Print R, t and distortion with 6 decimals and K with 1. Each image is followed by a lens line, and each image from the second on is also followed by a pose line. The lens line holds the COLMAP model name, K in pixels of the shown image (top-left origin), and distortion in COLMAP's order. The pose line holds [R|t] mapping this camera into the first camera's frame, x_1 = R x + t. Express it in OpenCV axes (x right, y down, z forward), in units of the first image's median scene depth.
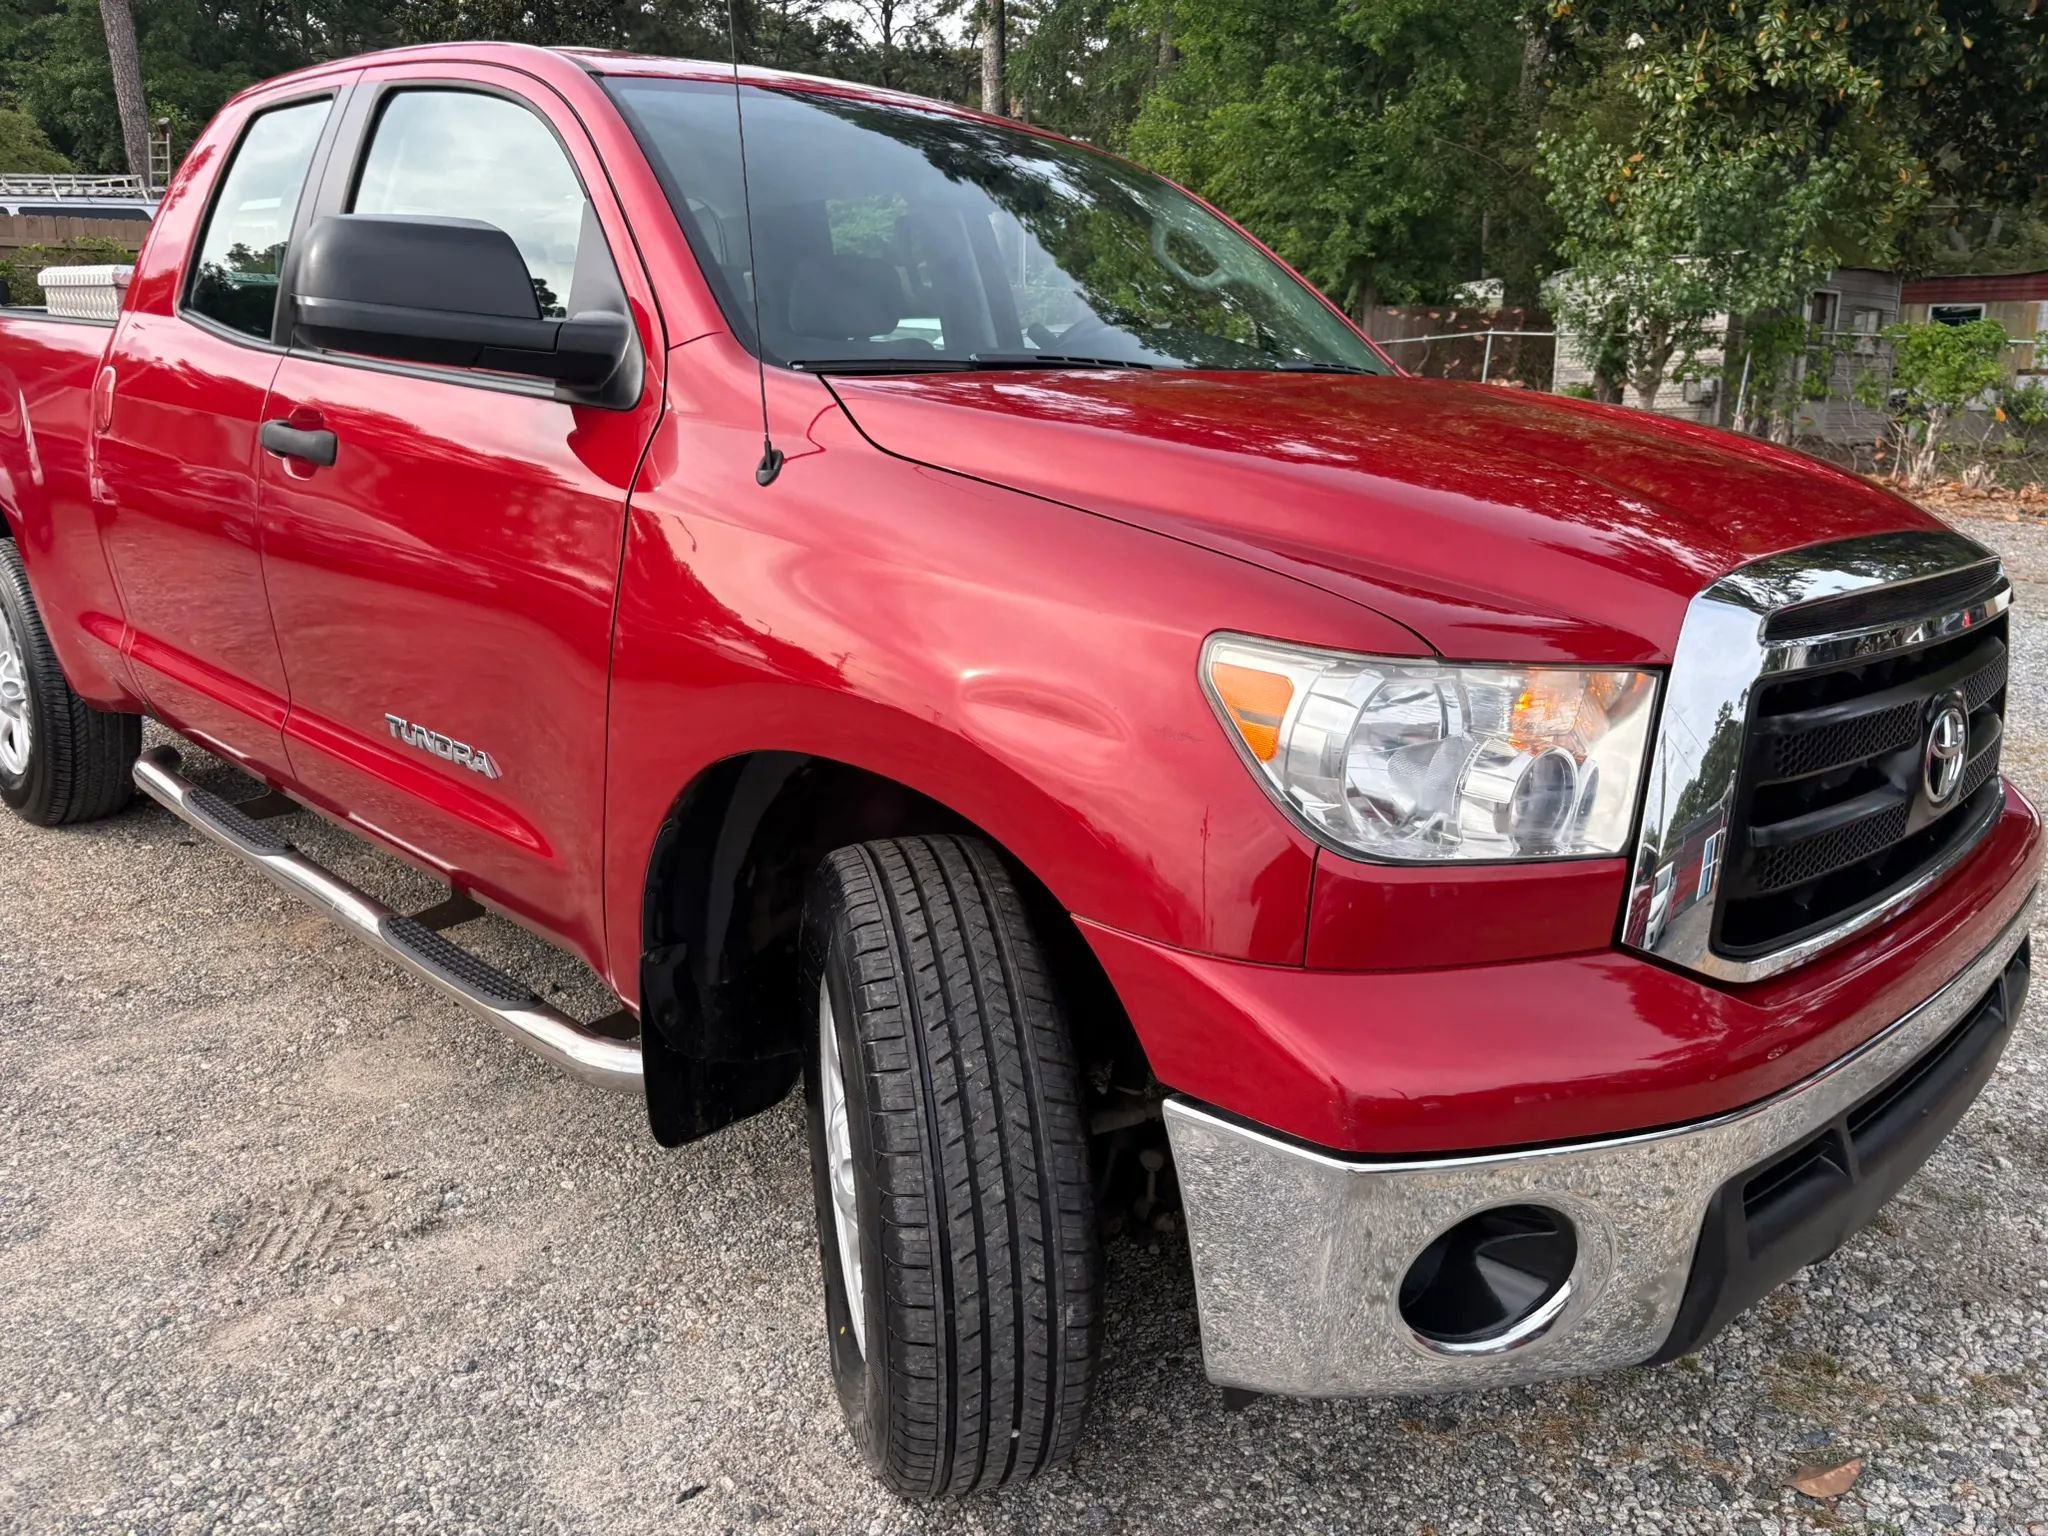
lens RADIAL K [[1585.3, 0, 998.3], [0, 1585.3, 791.2], [0, 0, 1]] dist [0.061115, -0.065788]
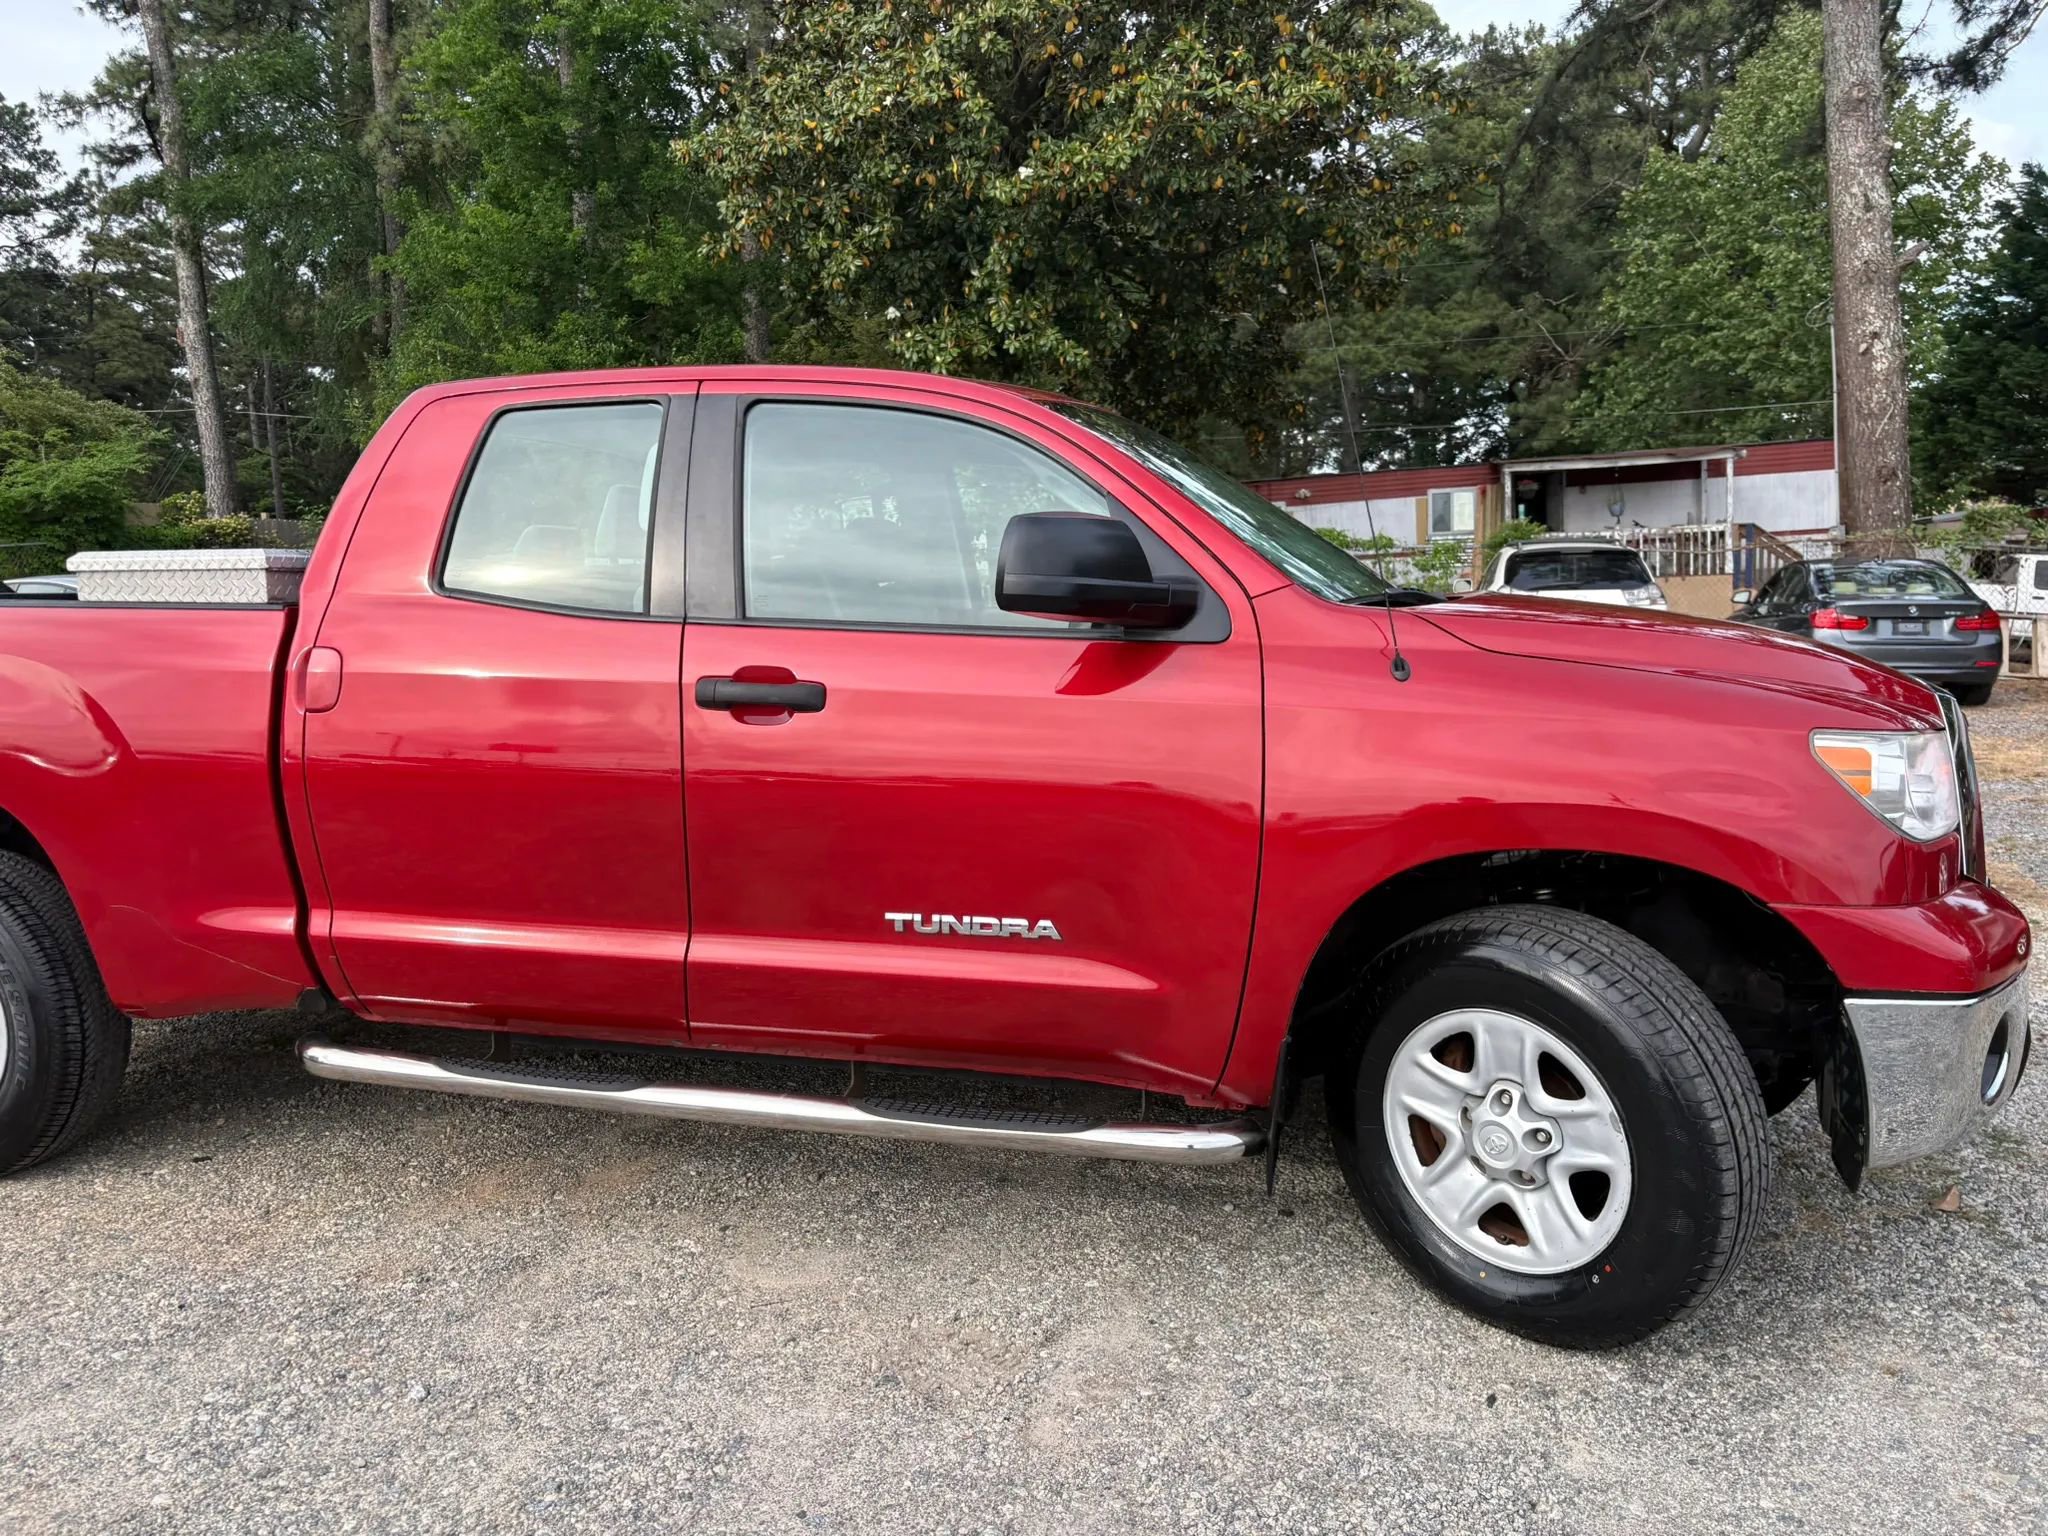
lens RADIAL K [[1596.0, 0, 1026.3], [0, 1596.0, 749.9], [0, 0, 1]] dist [0.054533, -0.058447]
pose [[0.861539, -0.100109, 0.497723, -0.955695], [0.176113, 0.978422, -0.108050, -0.023546], [-0.476167, 0.180744, 0.860579, -0.083513]]
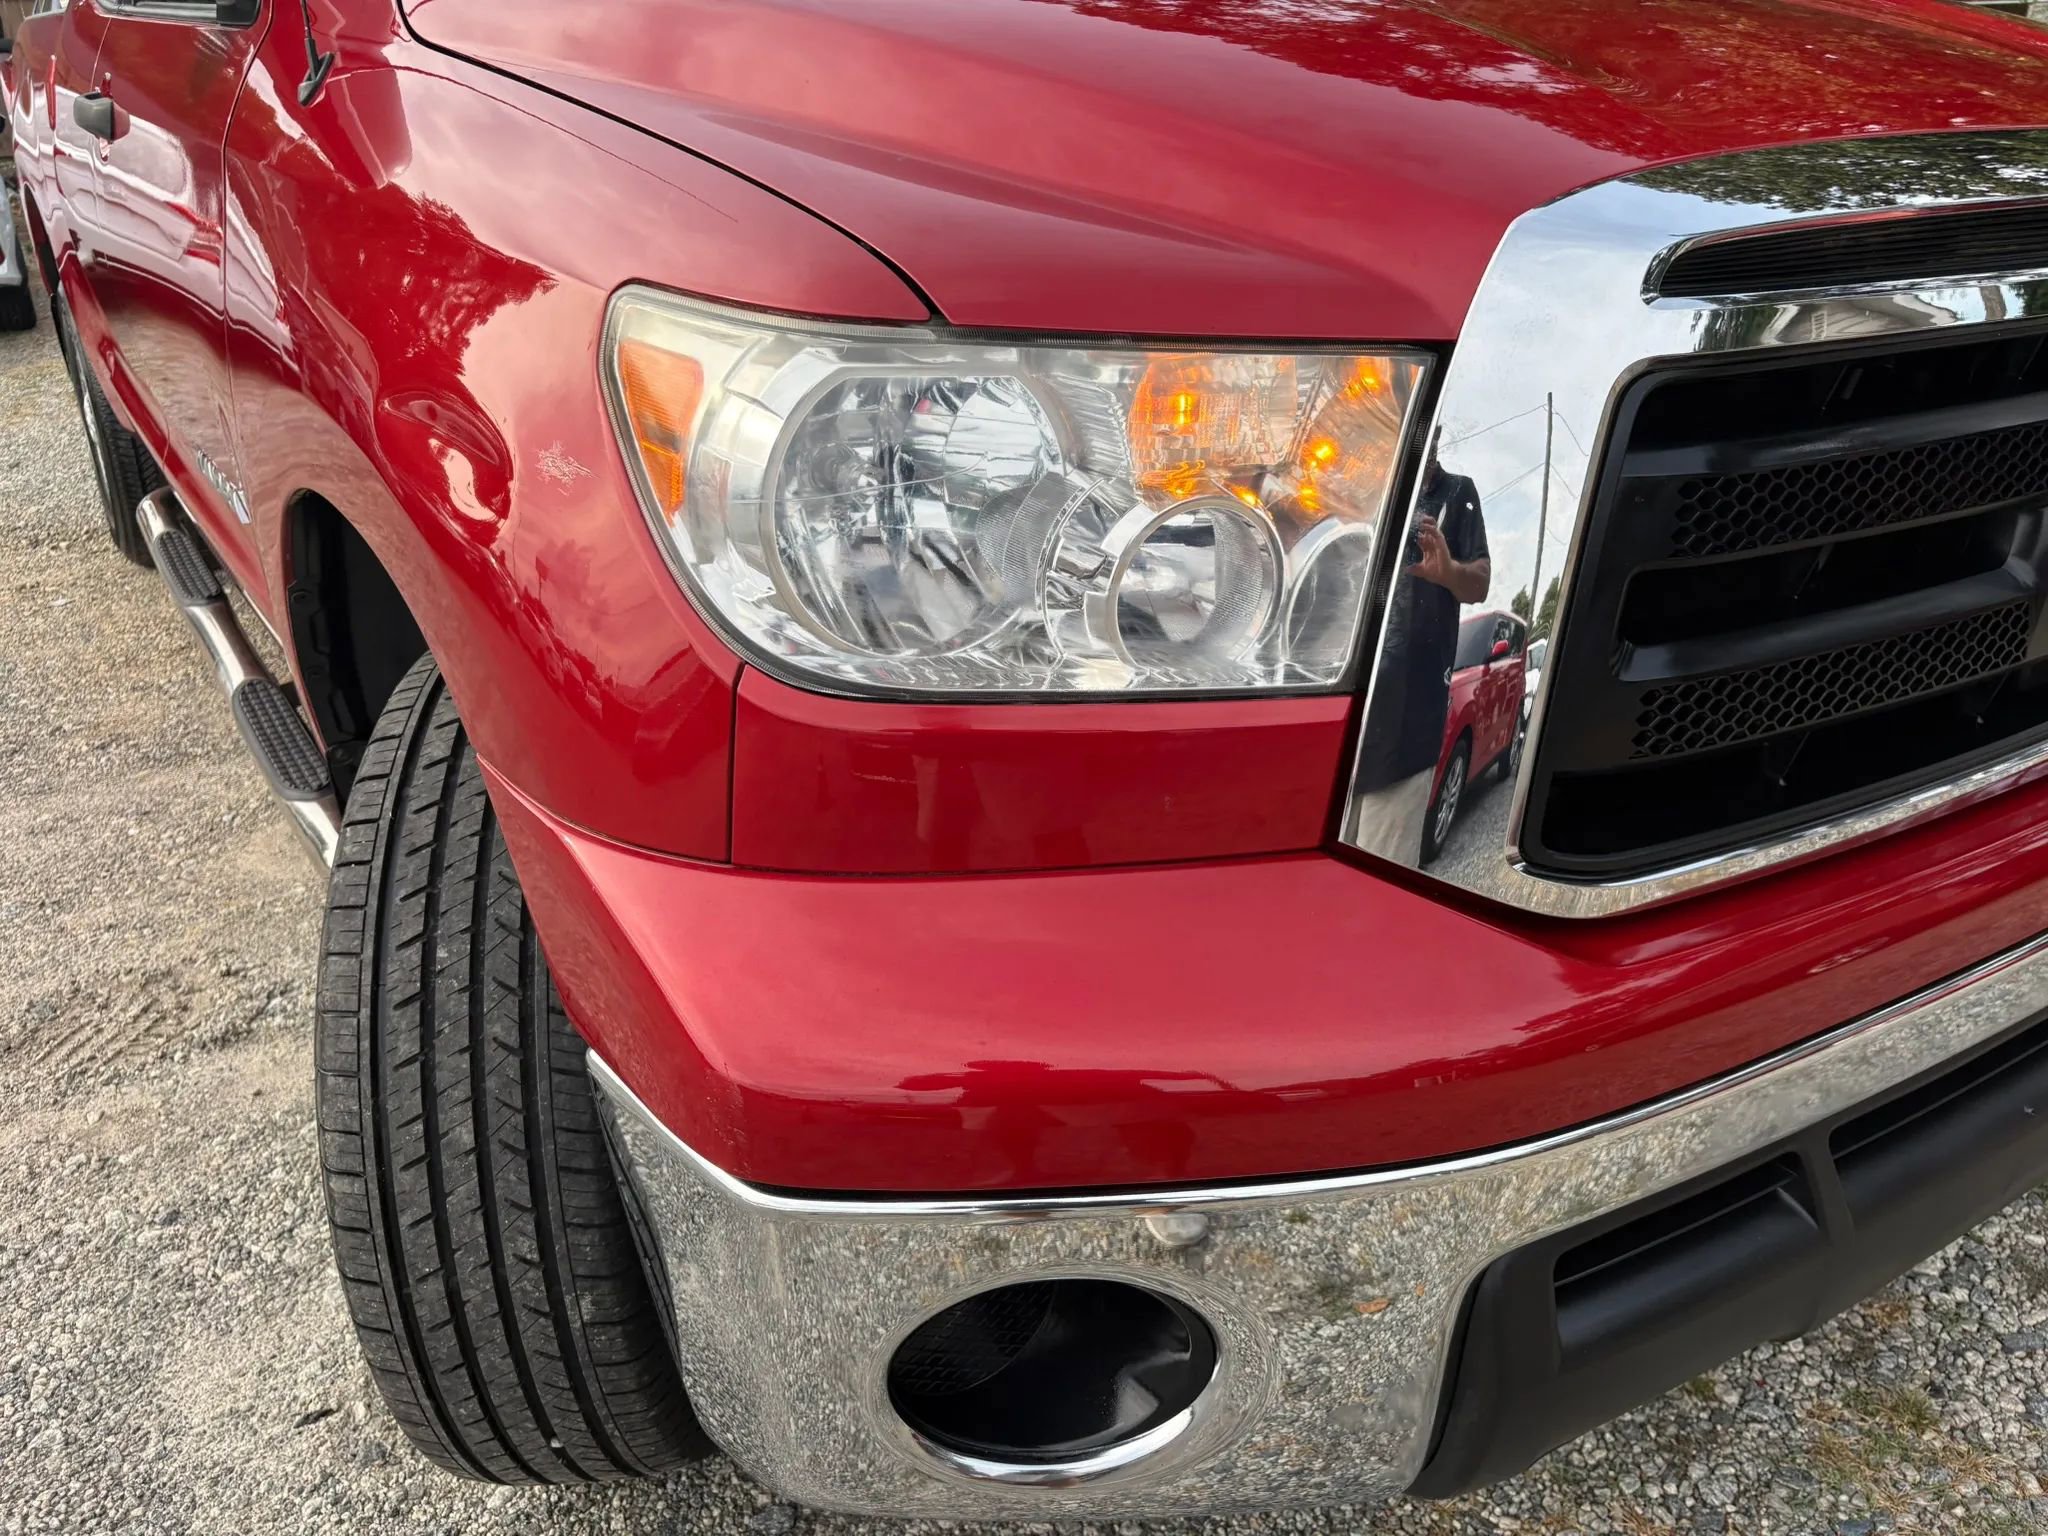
lens RADIAL K [[1576.7, 0, 1024.0], [0, 1576.7, 768.0], [0, 0, 1]] dist [0.070842, -0.087805]
pose [[0.977068, 0.047203, -0.207628, 0.255261], [-0.018057, 0.989974, 0.140091, -0.005546], [0.212159, -0.133129, 0.968125, 0.274849]]
